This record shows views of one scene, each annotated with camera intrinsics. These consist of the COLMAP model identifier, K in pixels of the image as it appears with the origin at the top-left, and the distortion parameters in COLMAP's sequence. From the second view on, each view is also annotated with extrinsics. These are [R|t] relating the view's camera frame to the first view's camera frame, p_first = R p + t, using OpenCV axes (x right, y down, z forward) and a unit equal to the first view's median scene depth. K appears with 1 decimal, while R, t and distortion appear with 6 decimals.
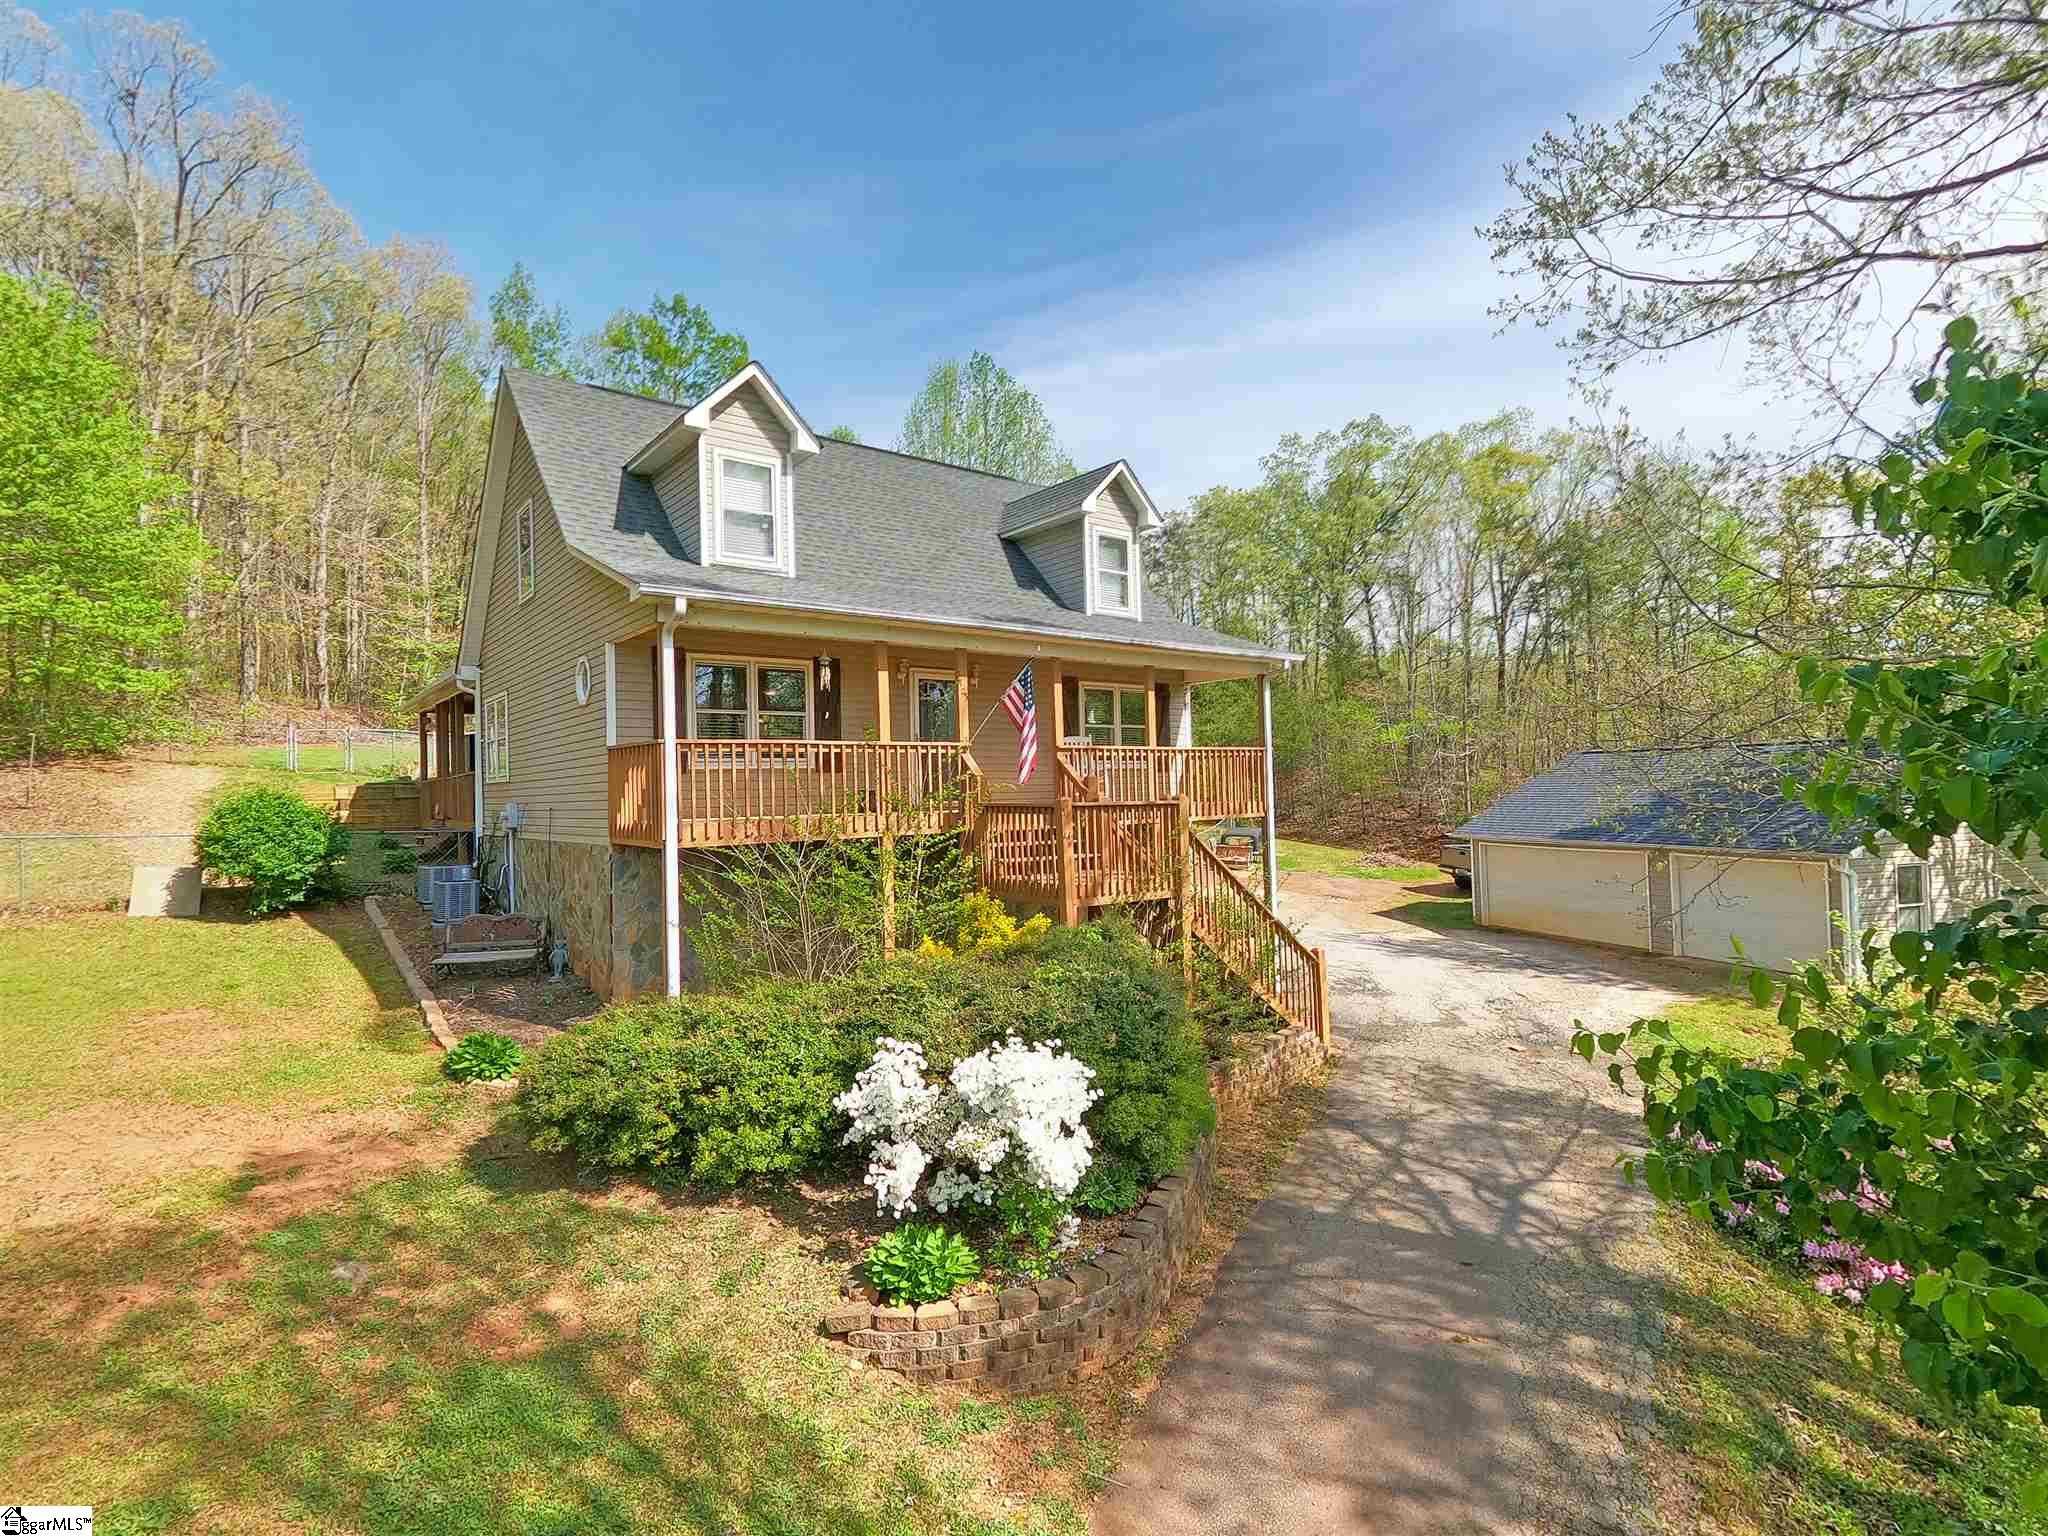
lens RADIAL K [[1009.9, 0, 1024.0], [0, 1009.9, 768.0], [0, 0, 1]] dist [-0.000372, 0.000142]
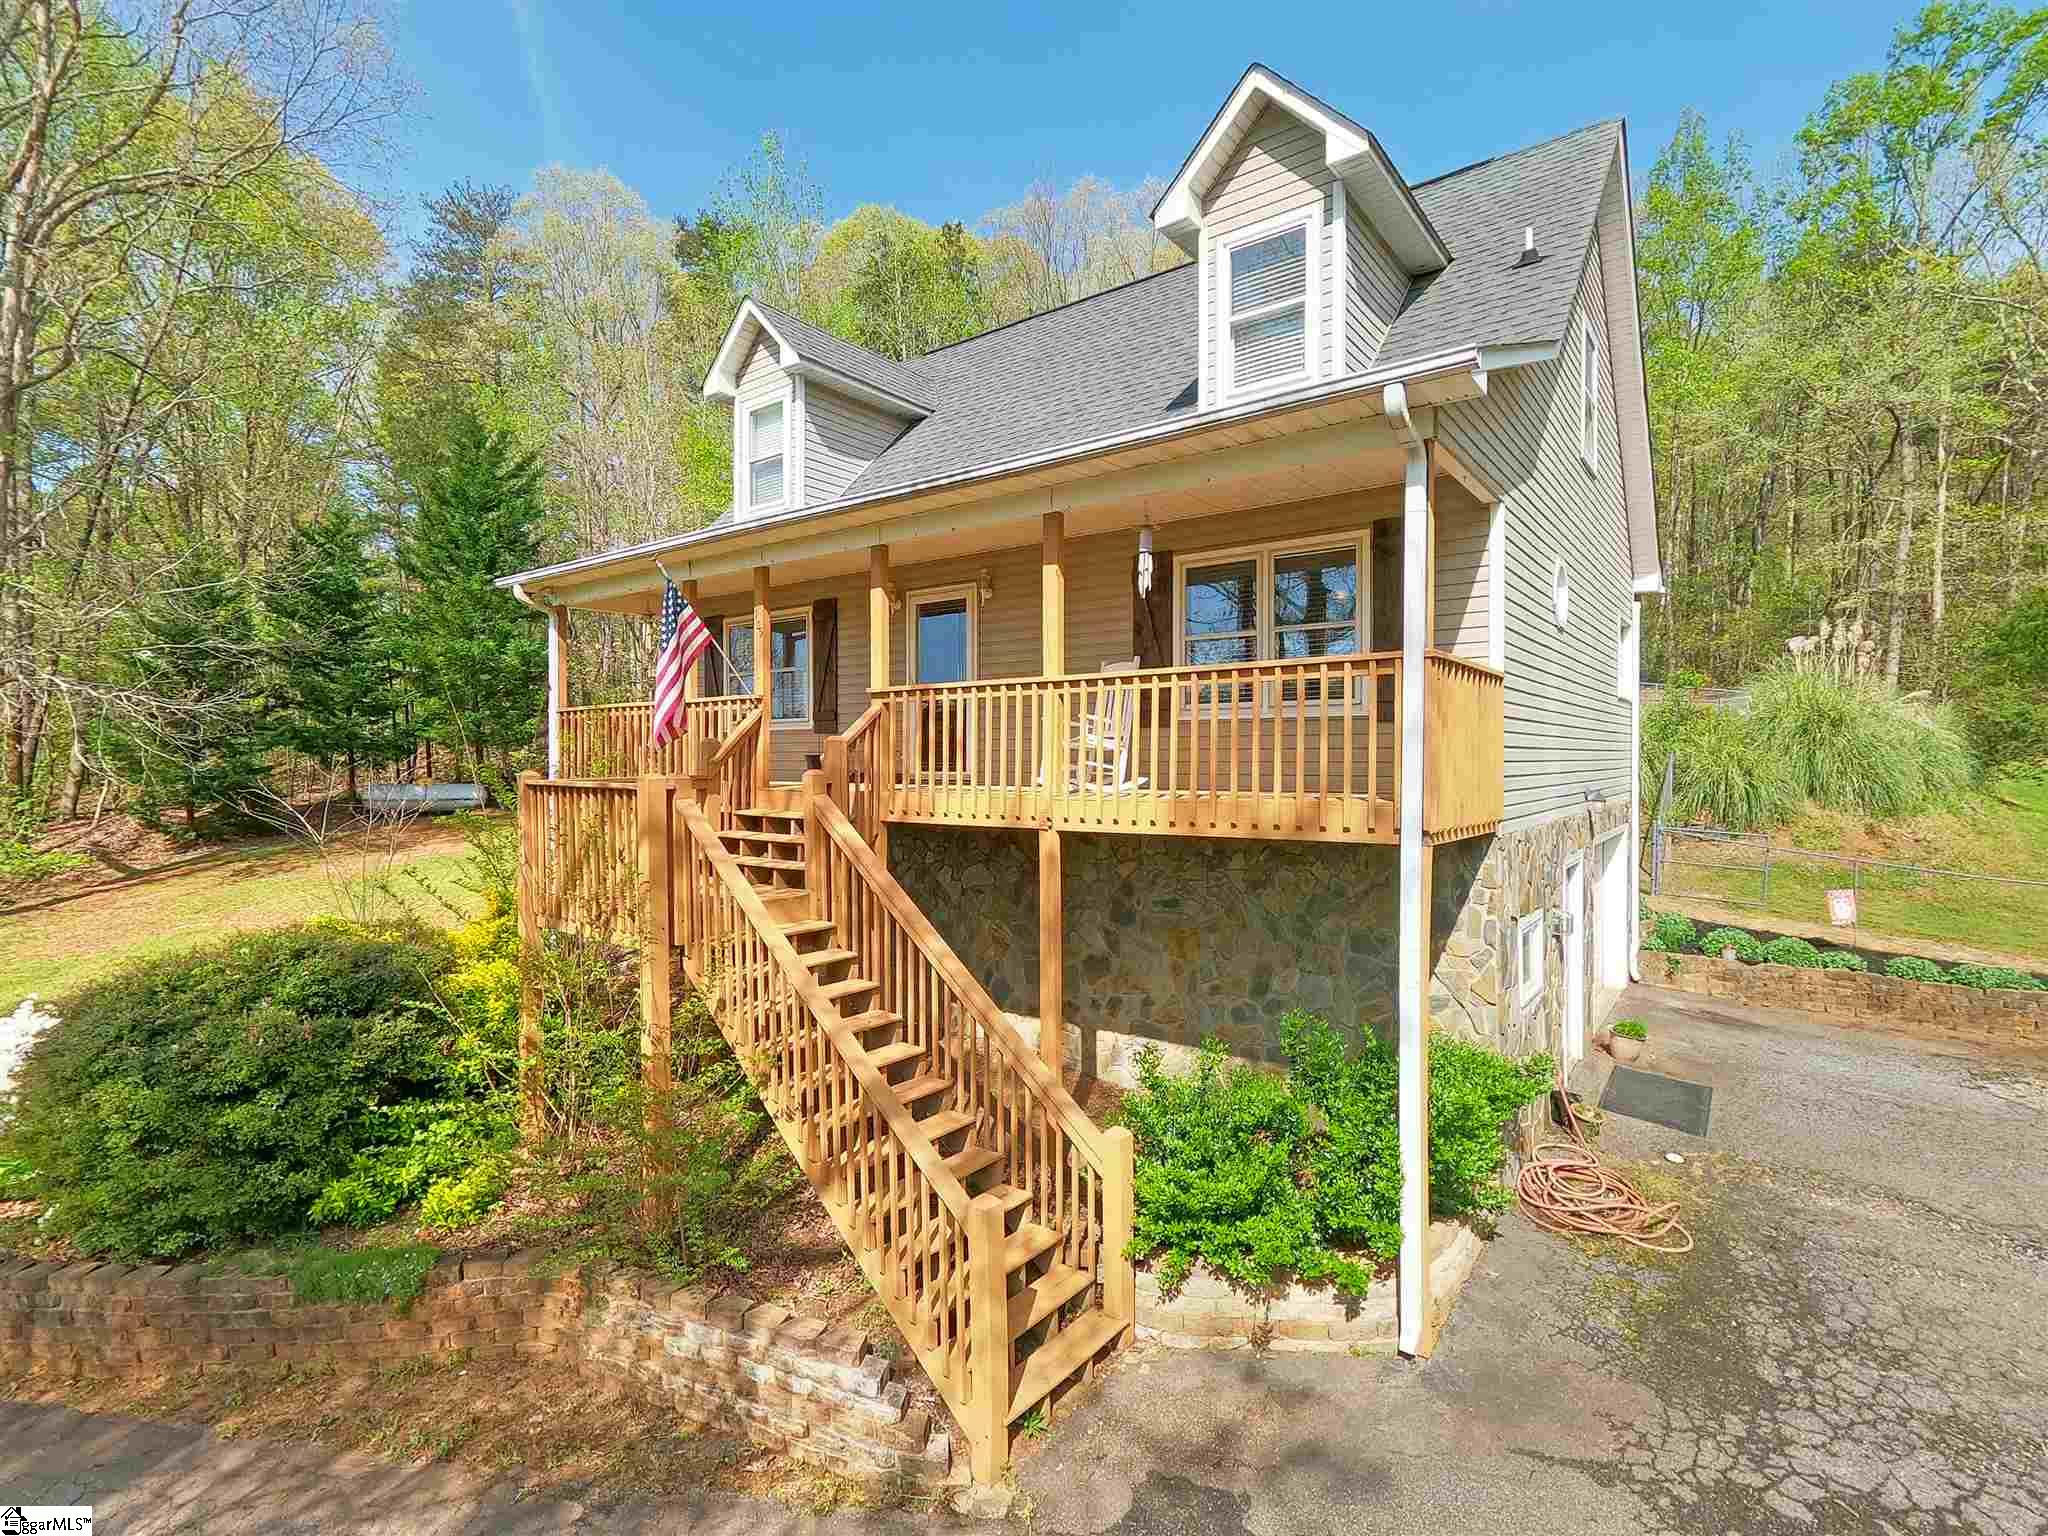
lens RADIAL K [[1009.9, 0, 1024.0], [0, 1009.9, 768.0], [0, 0, 1]] dist [-0.000372, 0.000142]
pose [[0.241076, 0.019001, -0.970320, 0.506104], [0.014046, 0.999635, 0.023065, 0.011421], [0.970405, -0.019189, 0.240721, 0.724542]]
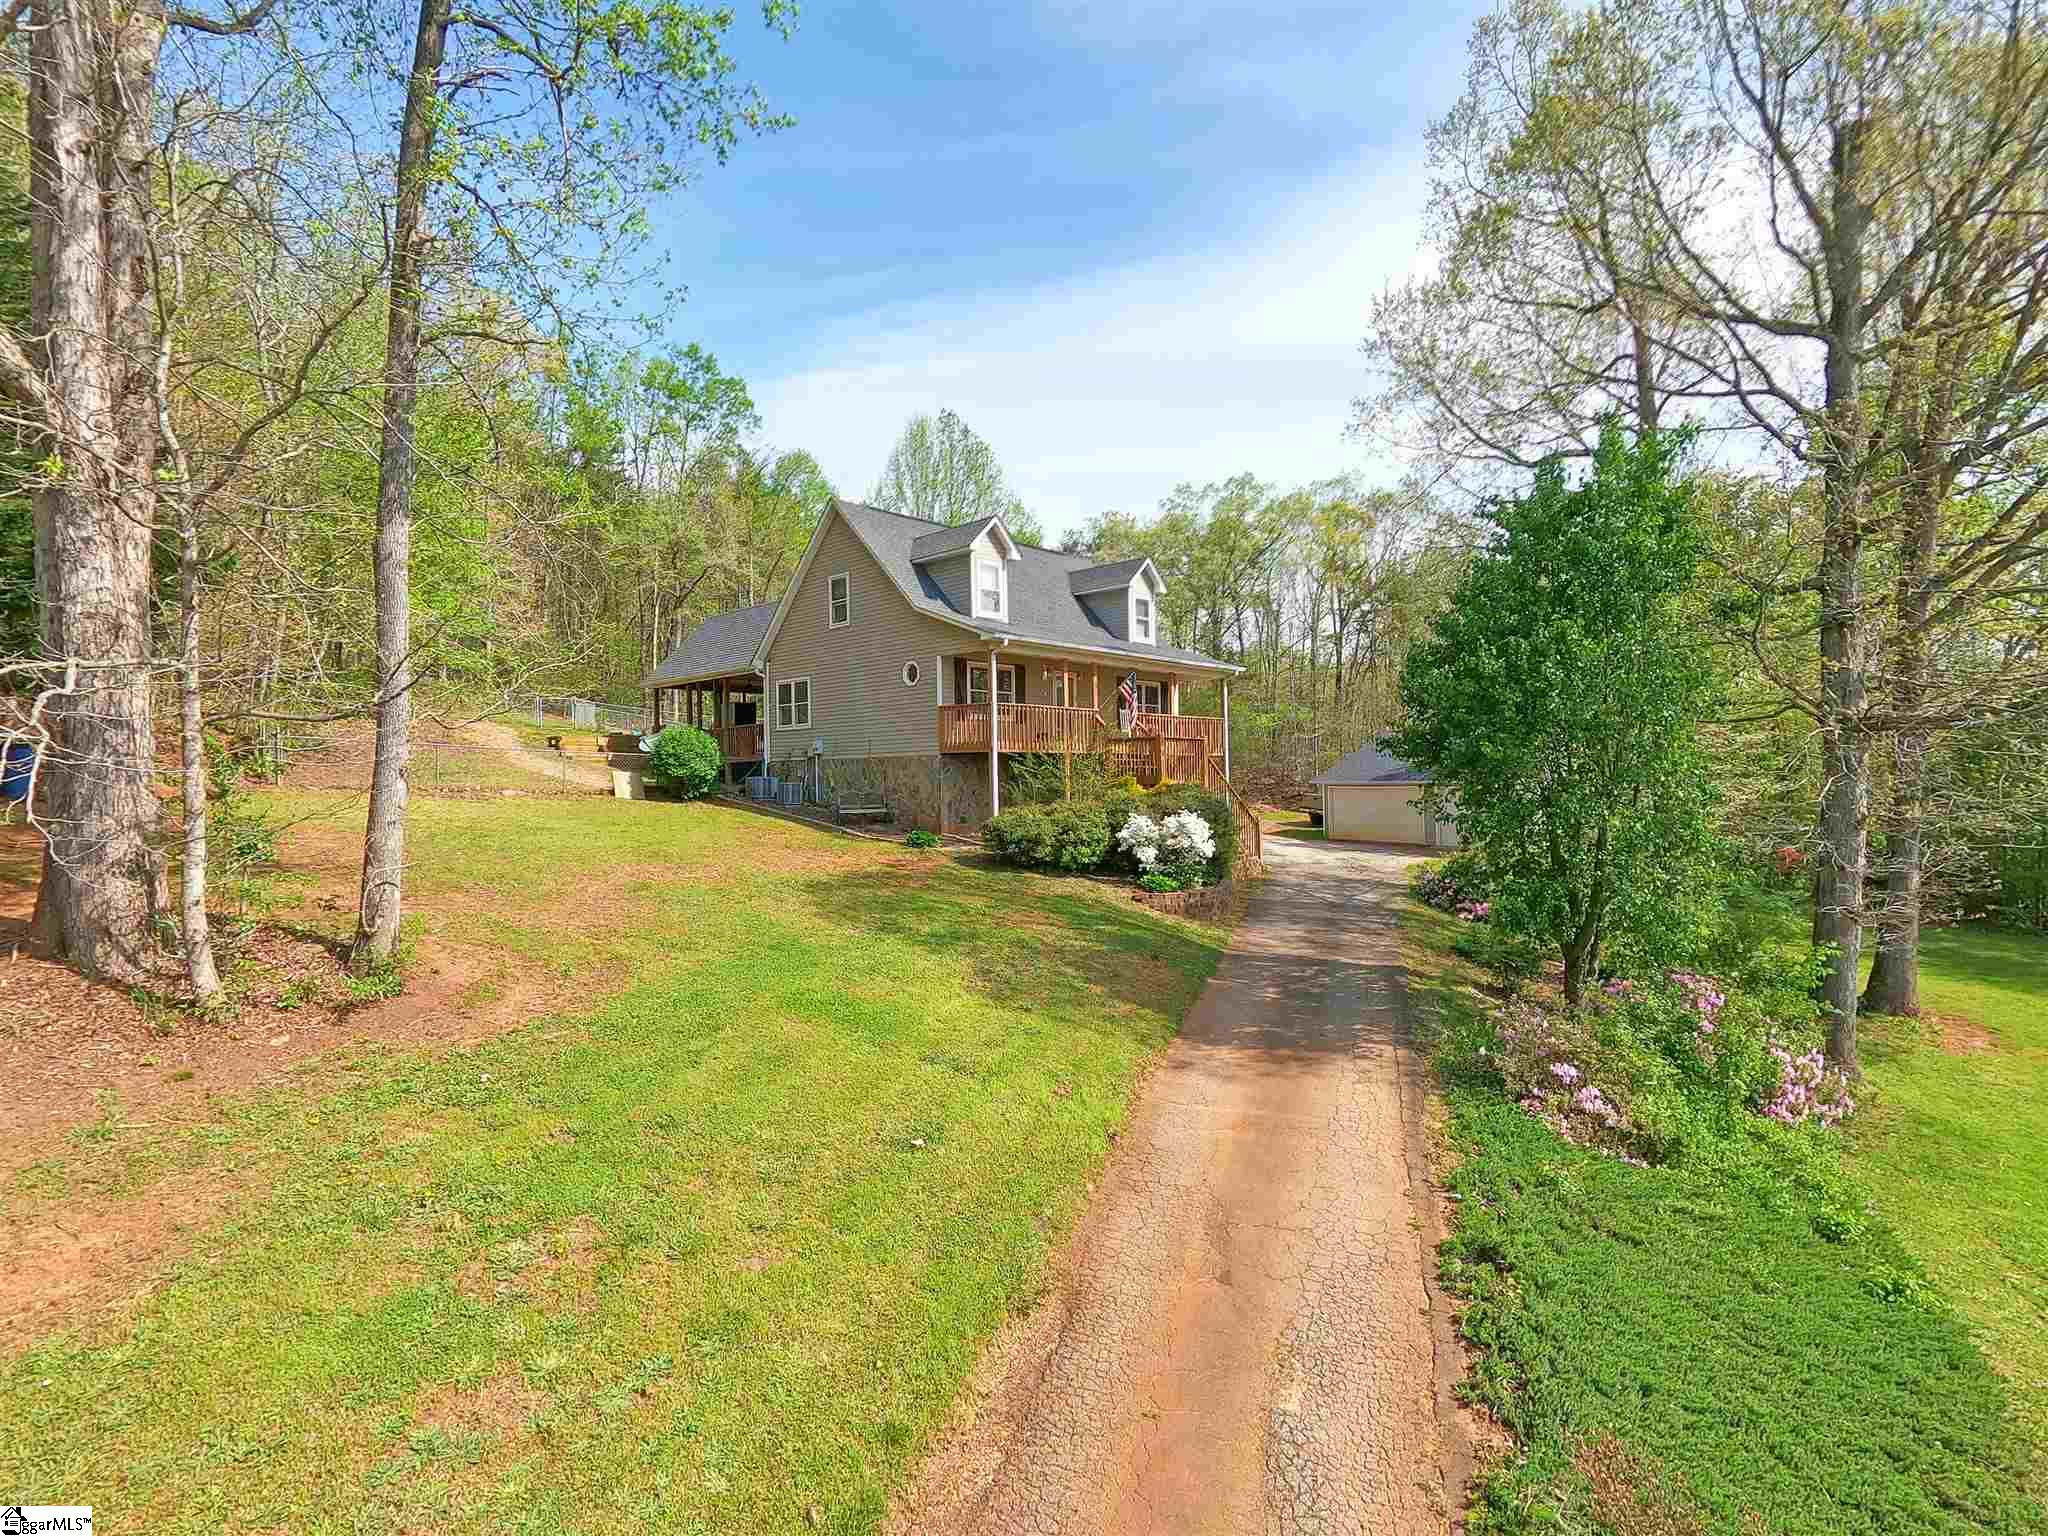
lens RADIAL K [[1009.9, 0, 1024.0], [0, 1009.9, 768.0], [0, 0, 1]] dist [-0.000372, 0.000142]
pose [[0.989360, 0.013361, 0.144872, -0.353669], [-0.014482, 0.999873, 0.006688, 0.058153], [-0.144764, -0.008715, 0.989428, -0.703304]]
